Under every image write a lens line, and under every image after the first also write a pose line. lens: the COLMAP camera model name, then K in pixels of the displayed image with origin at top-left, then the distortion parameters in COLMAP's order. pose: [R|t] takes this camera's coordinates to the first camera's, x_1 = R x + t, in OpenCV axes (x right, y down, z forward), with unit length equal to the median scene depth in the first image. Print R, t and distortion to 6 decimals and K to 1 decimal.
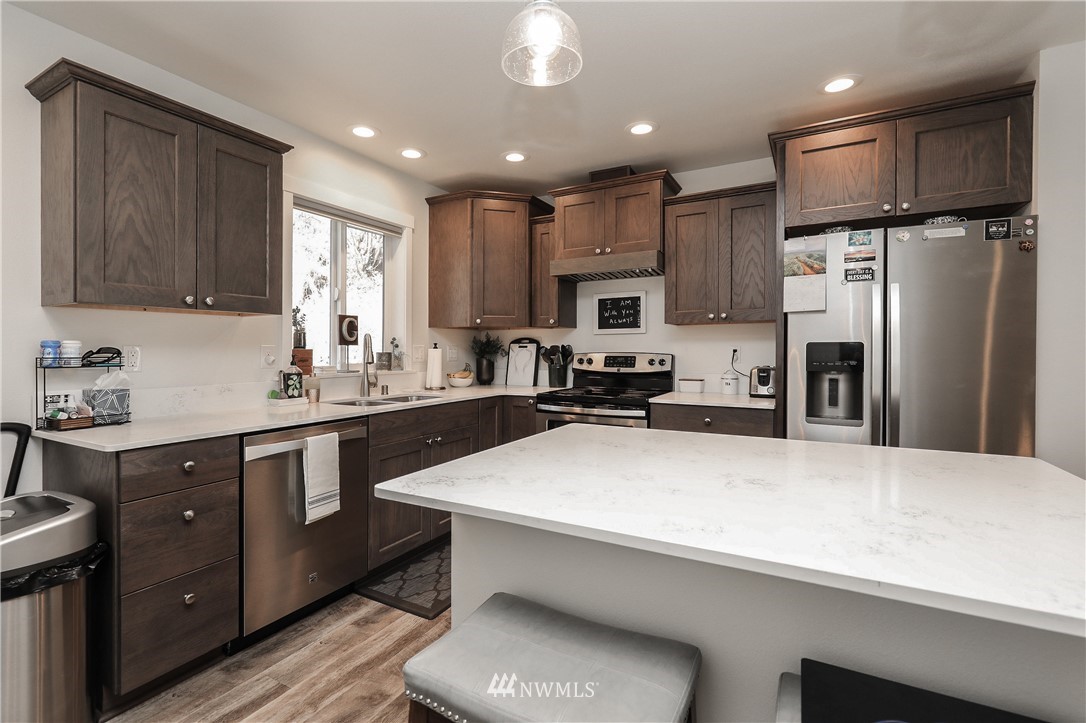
lens RADIAL K [[489.9, 0, 549.2], [0, 489.9, 348.0], [0, 0, 1]] dist [-0.011472, -0.001008]
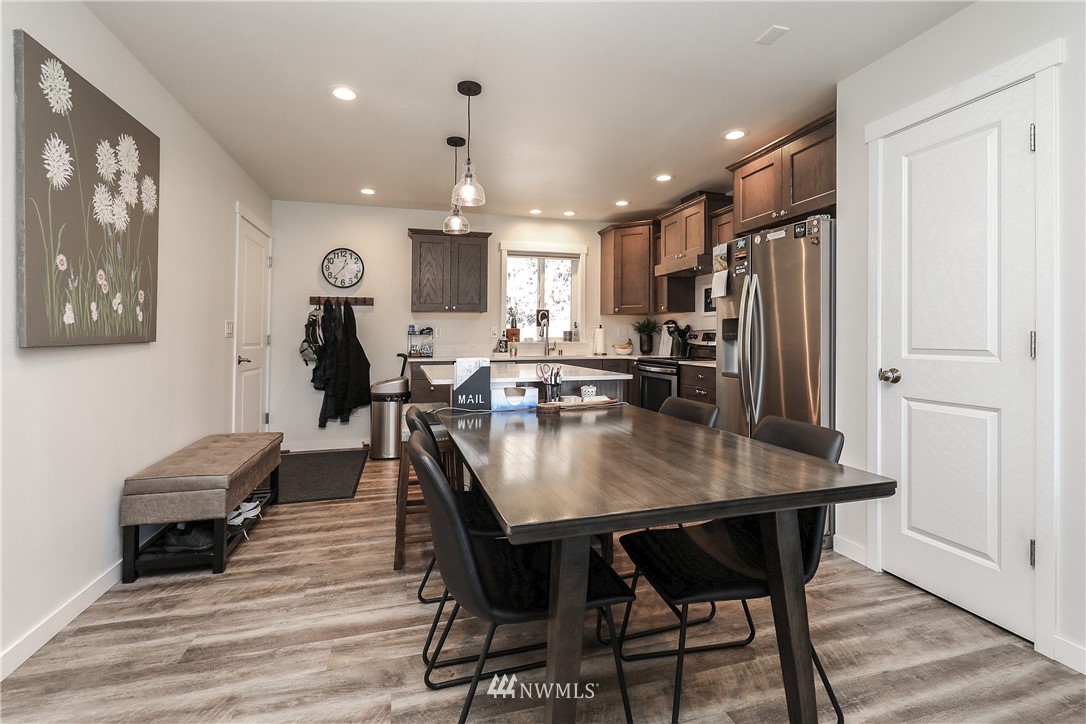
lens RADIAL K [[489.9, 0, 533.5], [0, 489.9, 316.6], [0, 0, 1]] dist [-0.011472, -0.001008]
pose [[0.702808, -0.027534, -0.710847, 0.837585], [0.000898, 0.999284, -0.037819, 0.025132], [0.711379, 0.025942, 0.702330, -0.276213]]
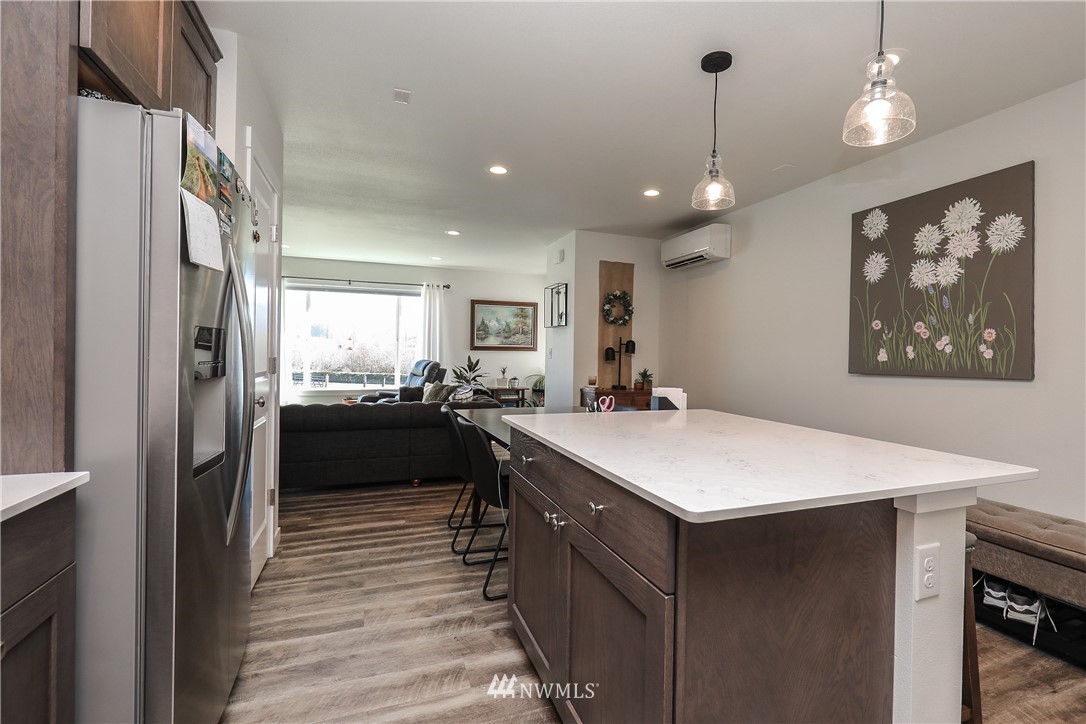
lens RADIAL K [[489.9, 0, 542.7], [0, 489.9, 371.7], [0, 0, 1]] dist [-0.011472, -0.001008]
pose [[-0.755552, -0.043284, 0.653657, -0.056196], [-0.030564, 0.999057, 0.030828, 0.023136], [-0.654375, 0.003314, -0.756163, 0.849885]]
